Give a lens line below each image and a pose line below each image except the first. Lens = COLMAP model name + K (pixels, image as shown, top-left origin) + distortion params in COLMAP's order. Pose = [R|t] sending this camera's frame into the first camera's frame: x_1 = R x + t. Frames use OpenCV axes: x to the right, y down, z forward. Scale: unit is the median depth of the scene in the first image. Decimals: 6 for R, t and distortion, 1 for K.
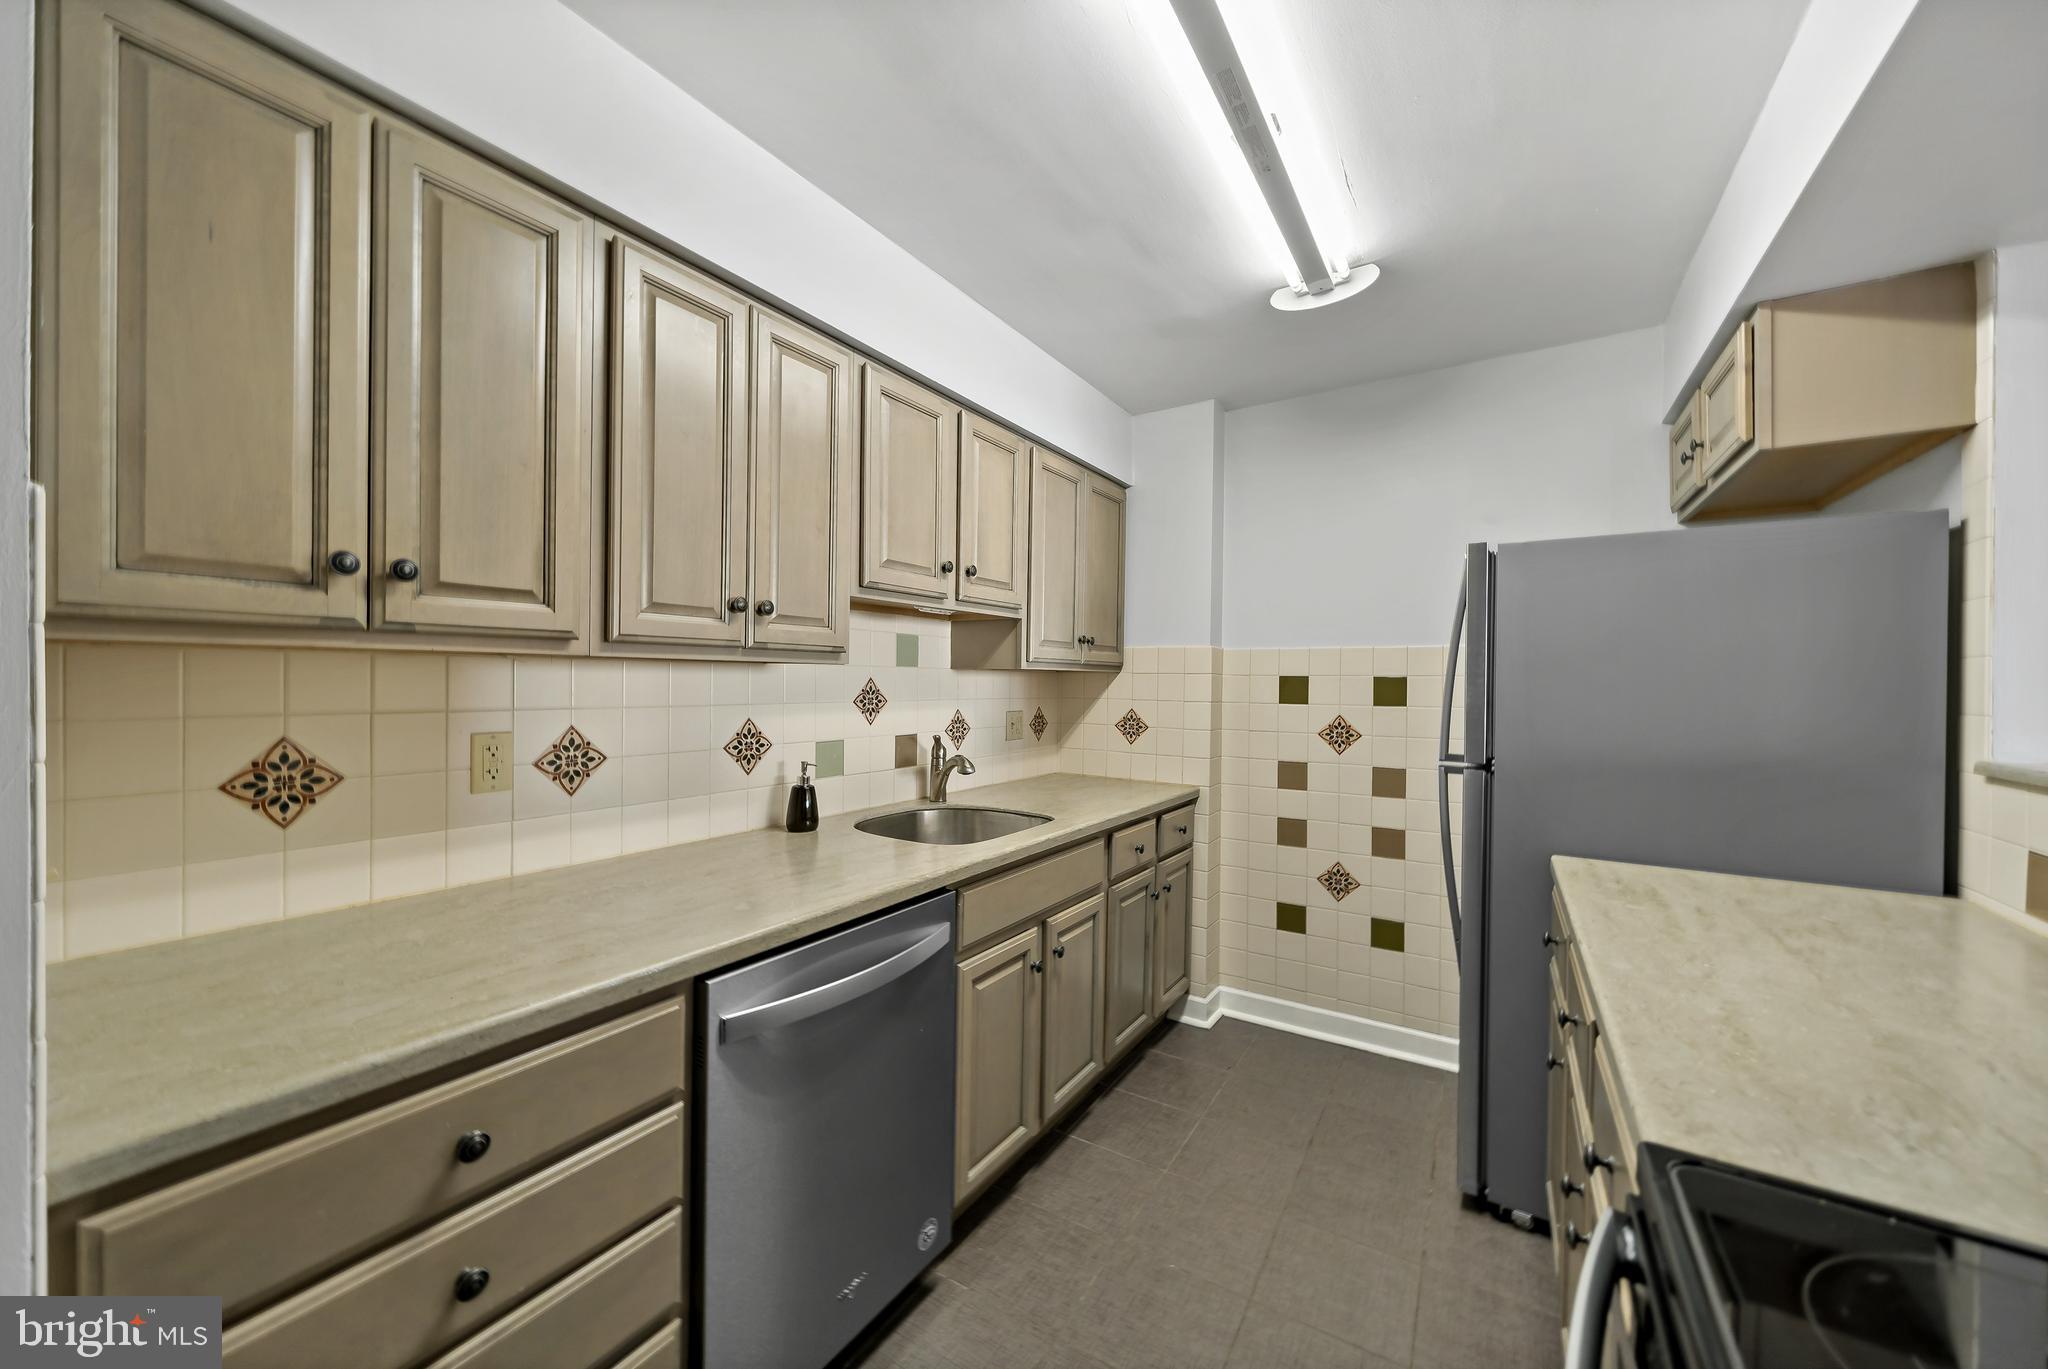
lens RADIAL K [[744.3, 0, 1008.1], [0, 744.3, 675.4], [0, 0, 1]] dist [0.001511, -0.000109]
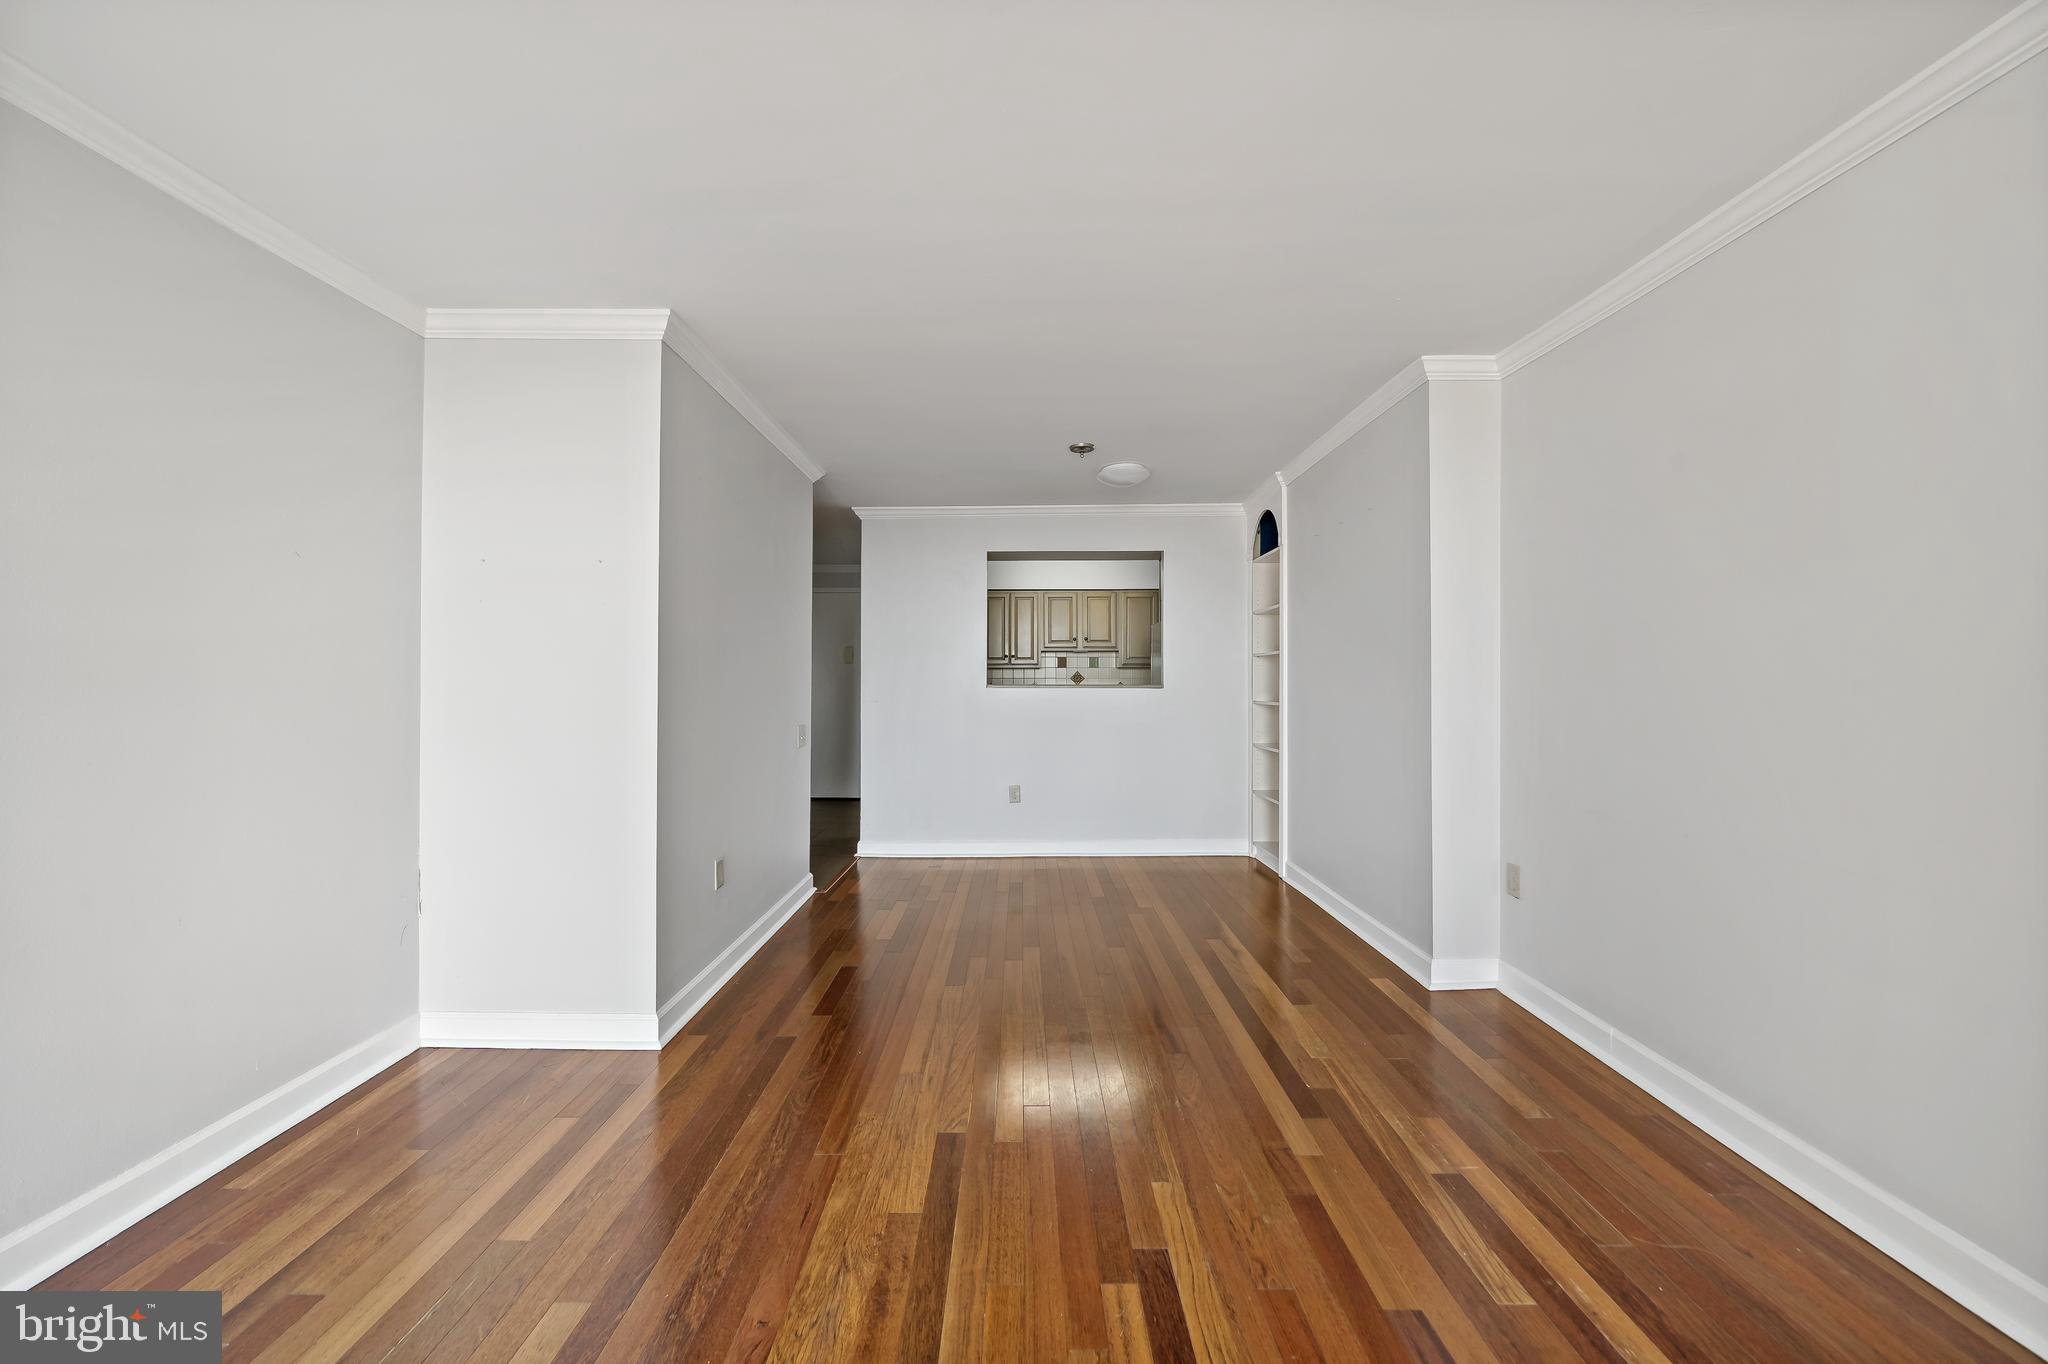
lens RADIAL K [[744.3, 0, 1022.4], [0, 744.3, 670.2], [0, 0, 1]] dist [0.001511, -0.000109]
pose [[0.547129, -0.022632, -0.836742, 2.864999], [0.005972, 0.999715, -0.023135, 0.086255], [0.837027, 0.007661, 0.547108, -1.552934]]
